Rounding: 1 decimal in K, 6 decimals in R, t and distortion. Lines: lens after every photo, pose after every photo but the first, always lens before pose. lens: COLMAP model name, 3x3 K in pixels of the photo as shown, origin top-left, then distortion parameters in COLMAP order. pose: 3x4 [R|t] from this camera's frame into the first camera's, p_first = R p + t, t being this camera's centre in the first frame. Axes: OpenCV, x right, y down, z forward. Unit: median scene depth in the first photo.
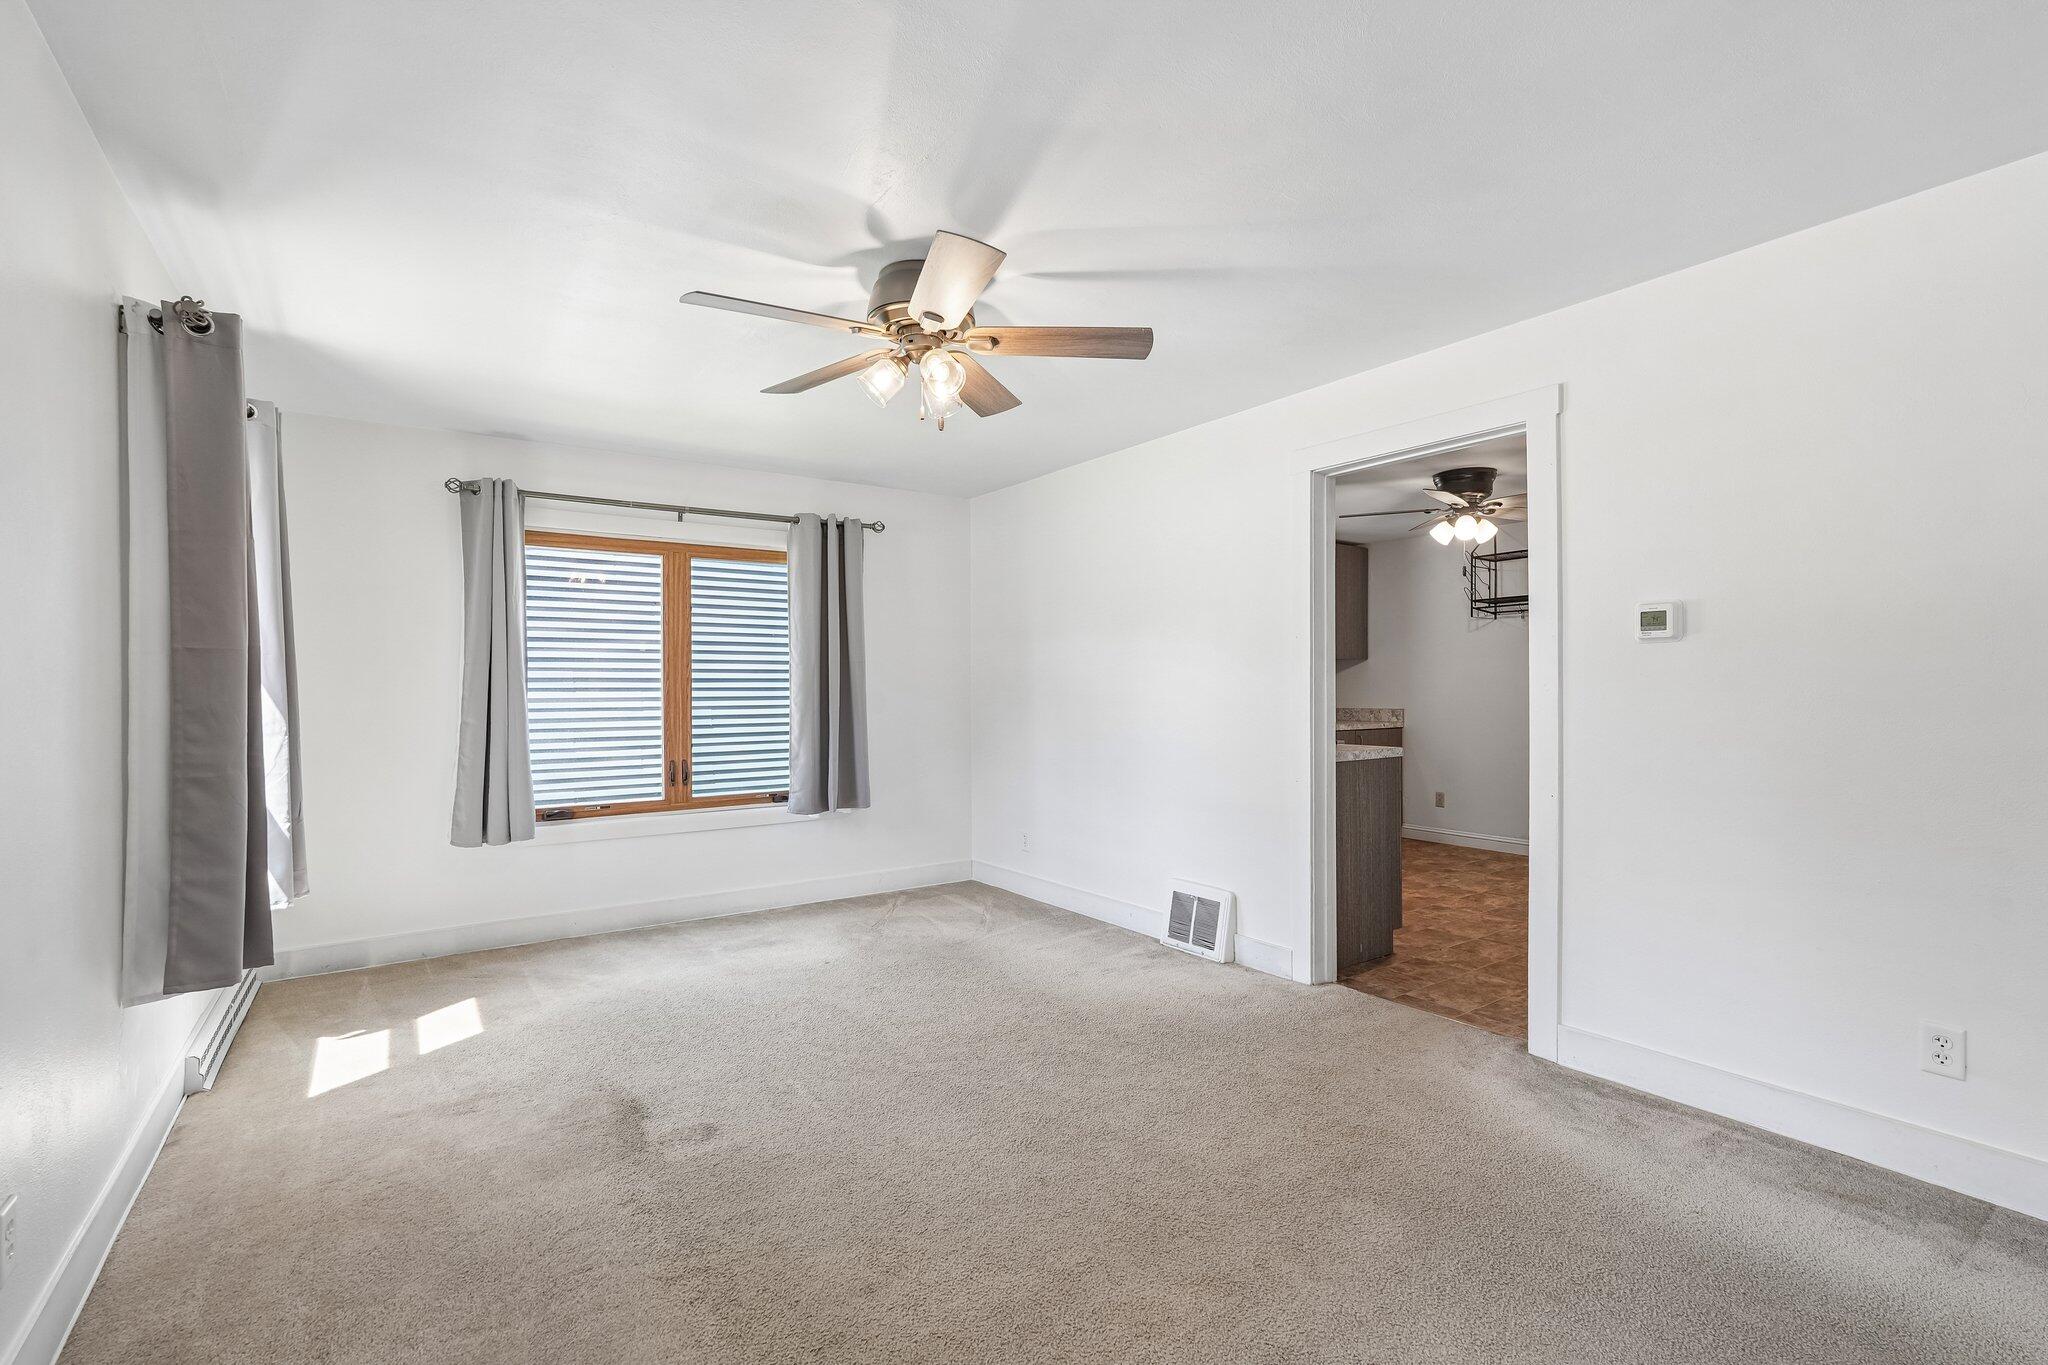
lens RADIAL K [[909.0, 0, 1020.3], [0, 909.0, 684.5], [0, 0, 1]] dist [-0.019125, 0.008540]
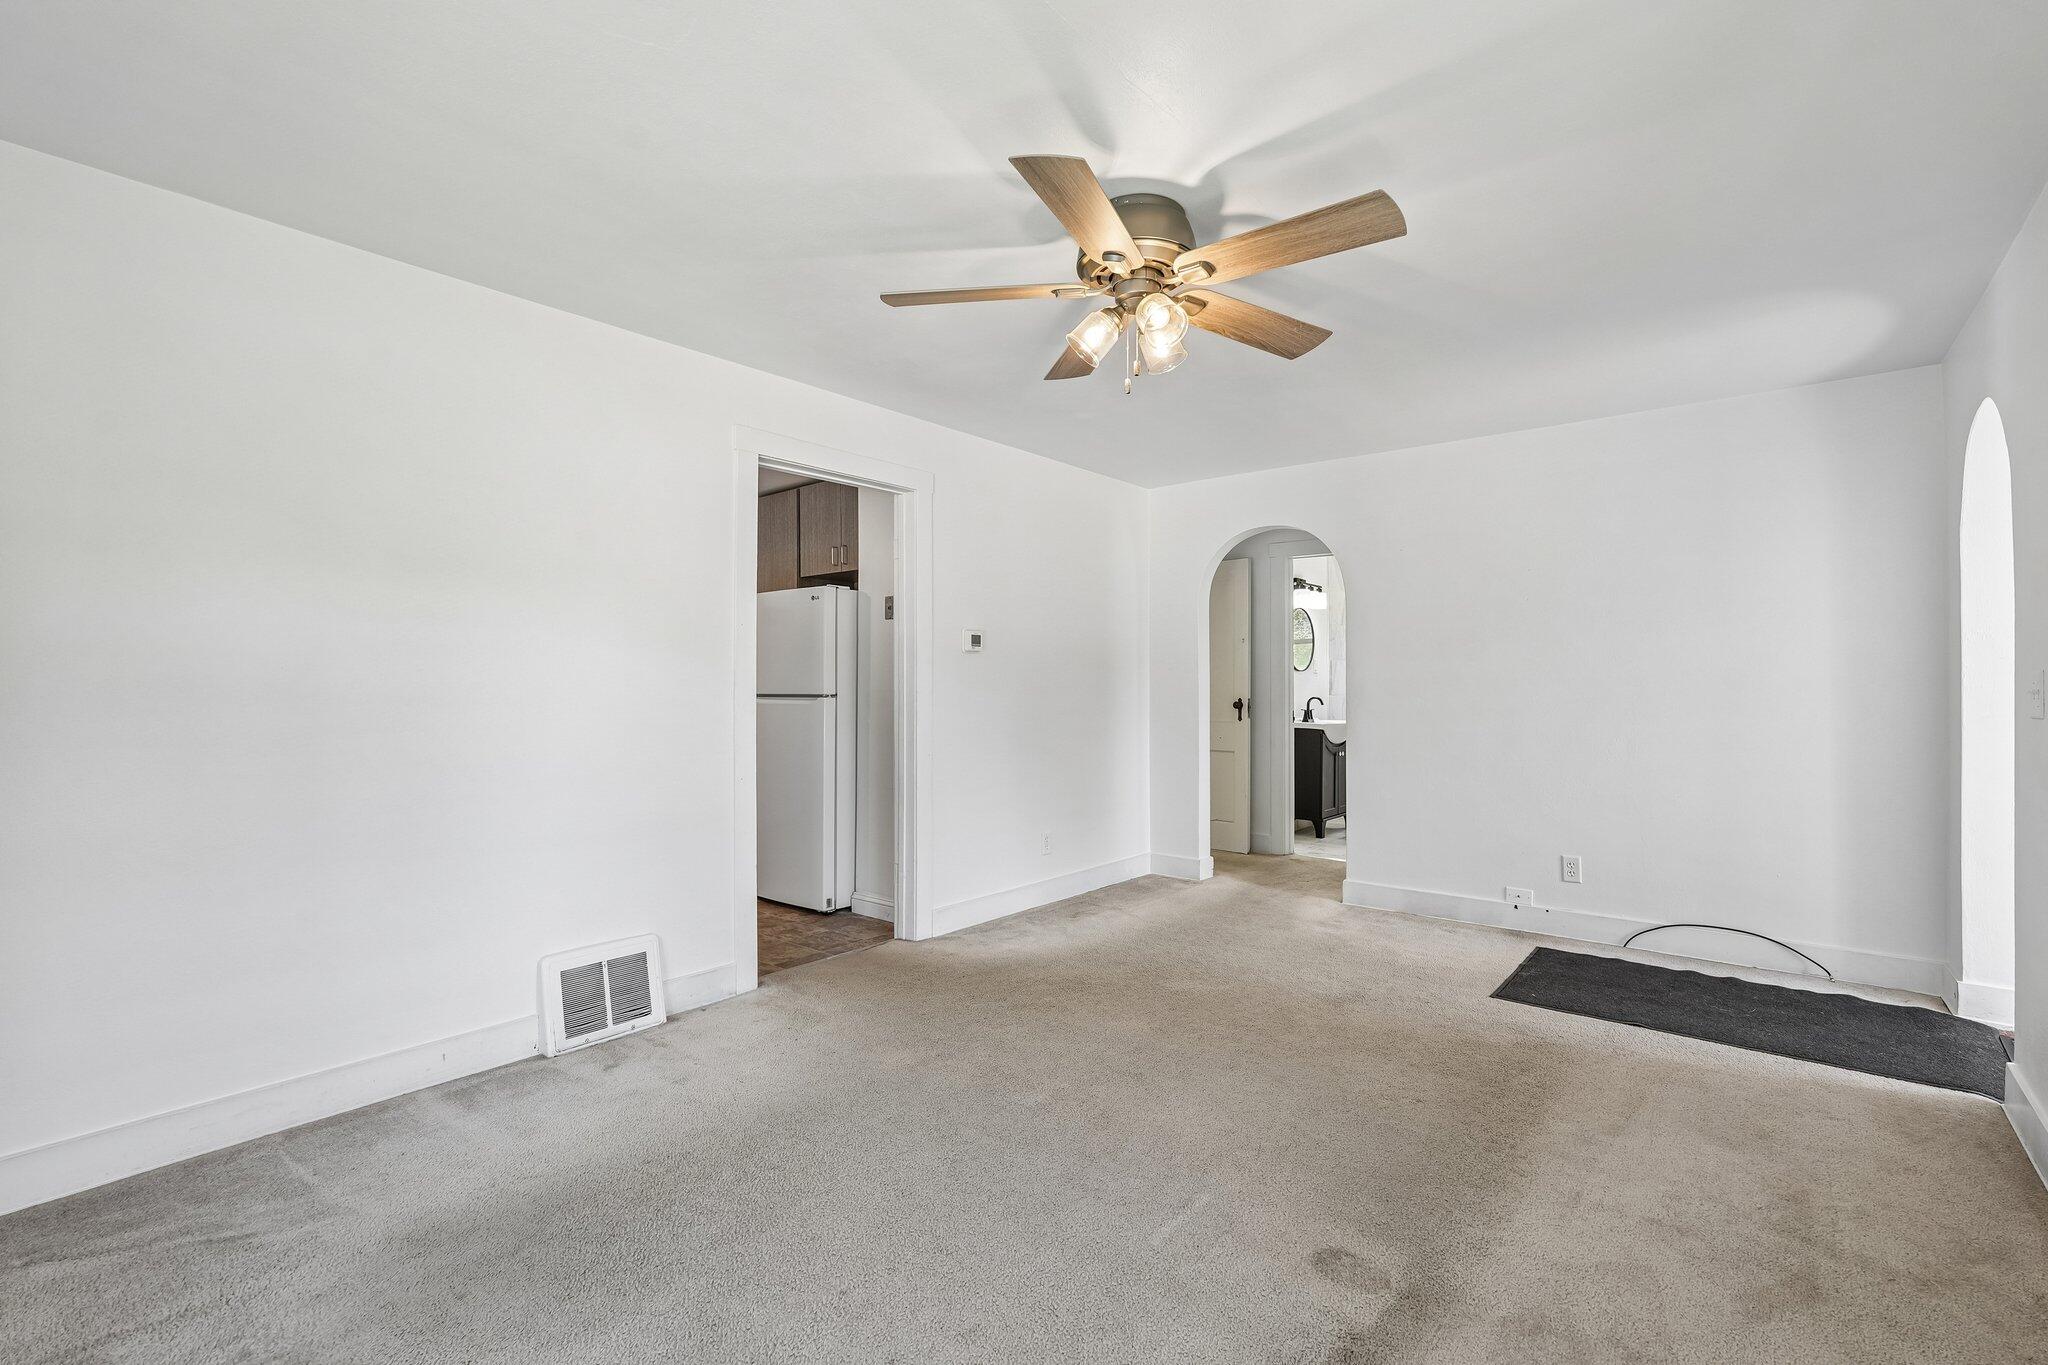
lens RADIAL K [[907.3, 0, 1018.5], [0, 907.3, 673.2], [0, 0, 1]] dist [-0.021504, 0.007814]
pose [[-0.239606, 0.016287, 0.970734, -0.608105], [0.000342, 0.999861, -0.016691, 0.011673], [-0.970870, -0.003668, -0.239578, 0.855546]]
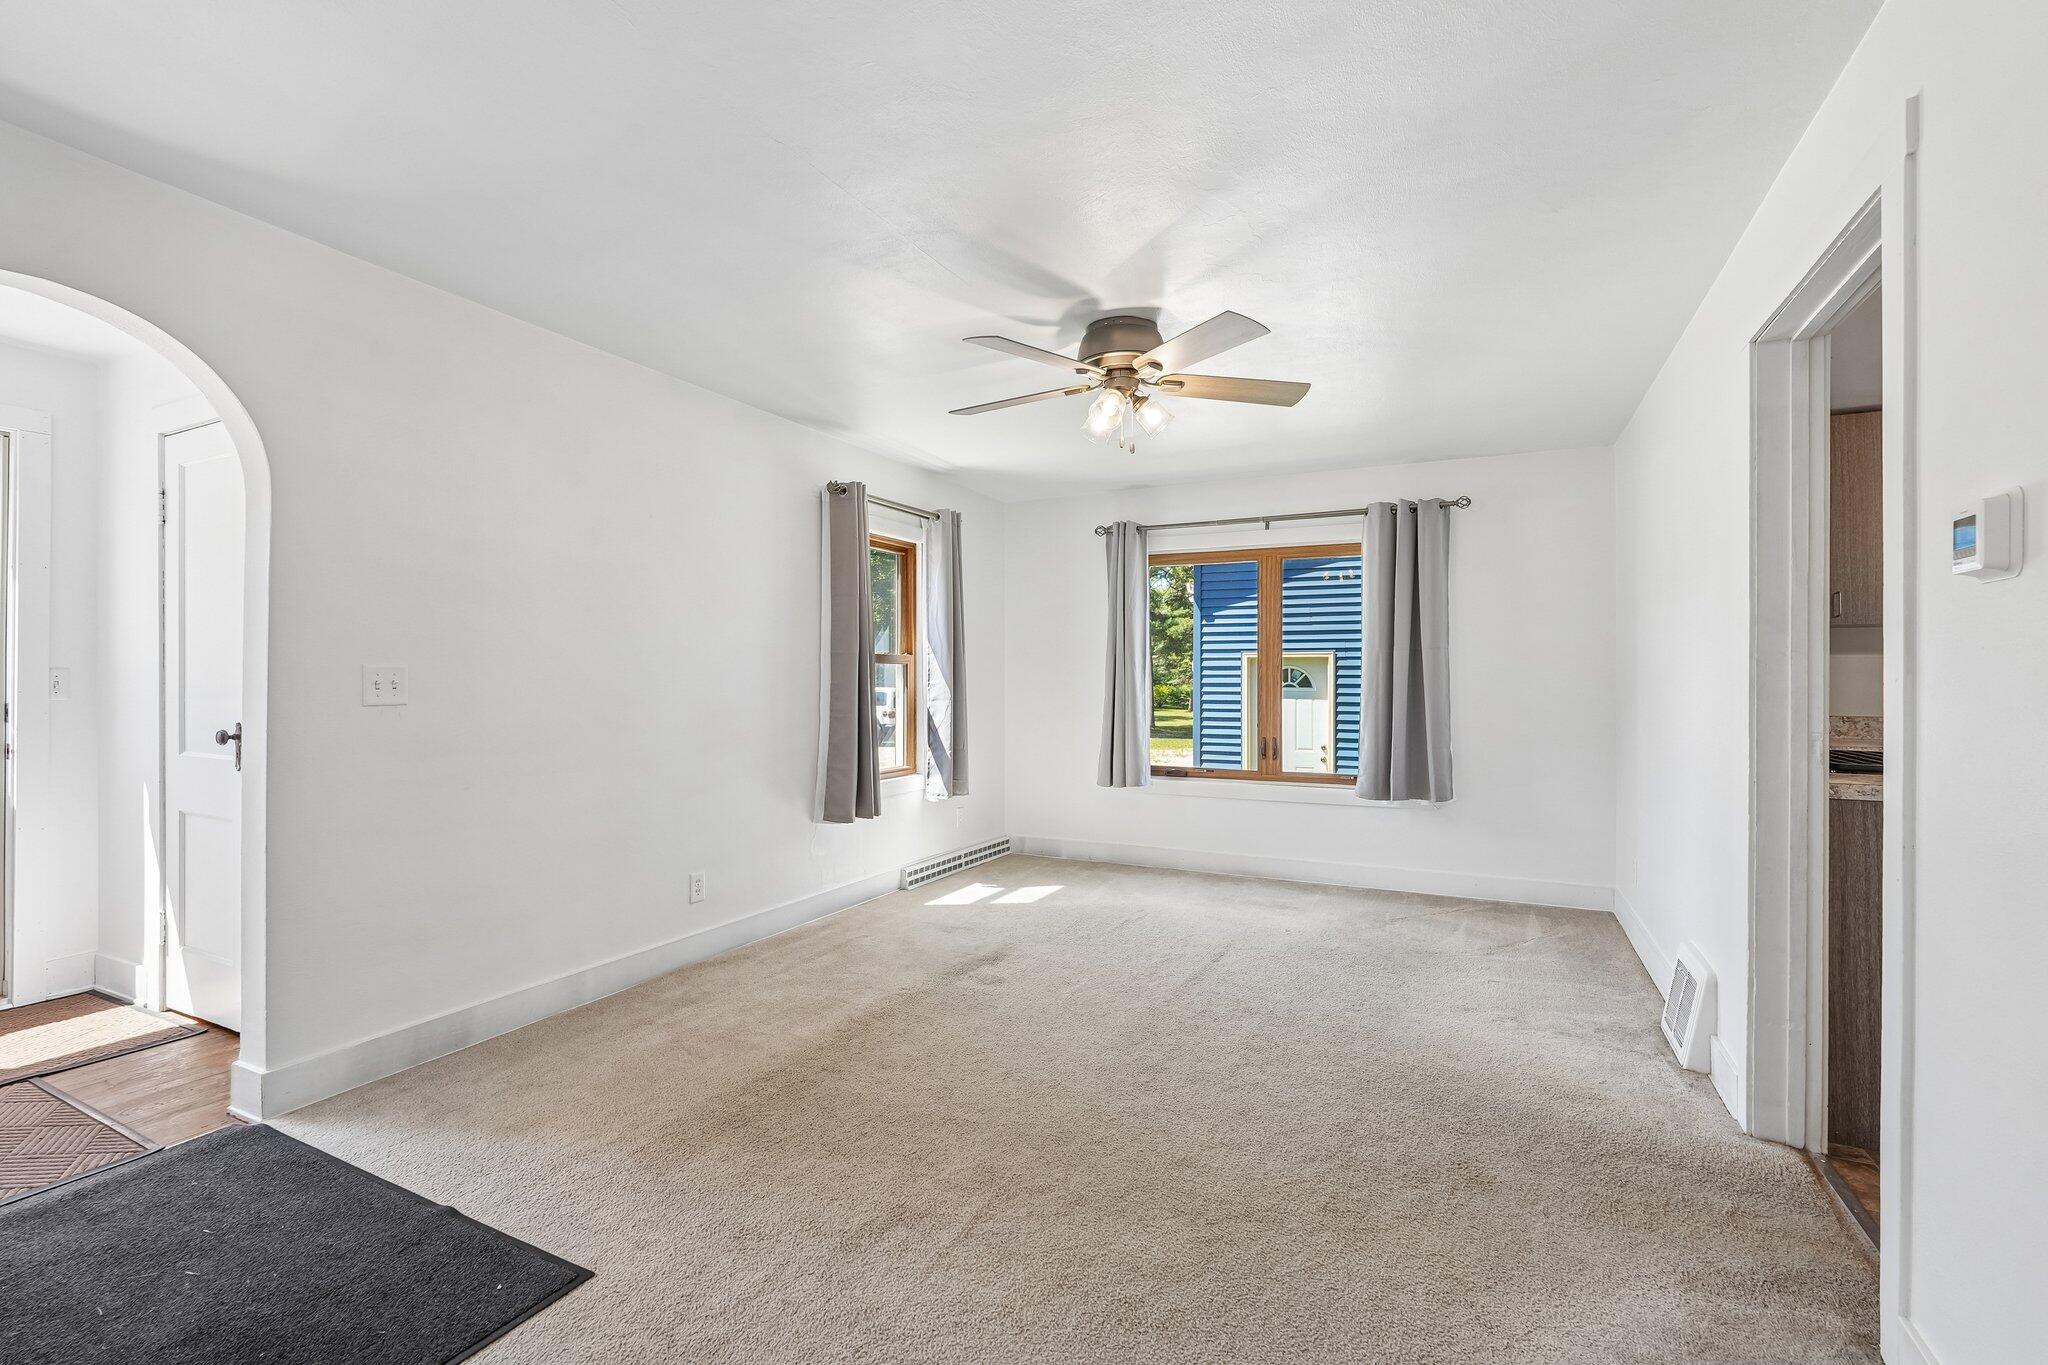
lens RADIAL K [[907.3, 0, 1018.5], [0, 907.3, 673.2], [0, 0, 1]] dist [-0.021504, 0.007814]
pose [[0.479057, 0.004886, -0.877770, 0.560882], [-0.002187, 0.999988, 0.004373, -0.002049], [0.877781, -0.000175, 0.479062, 0.203207]]
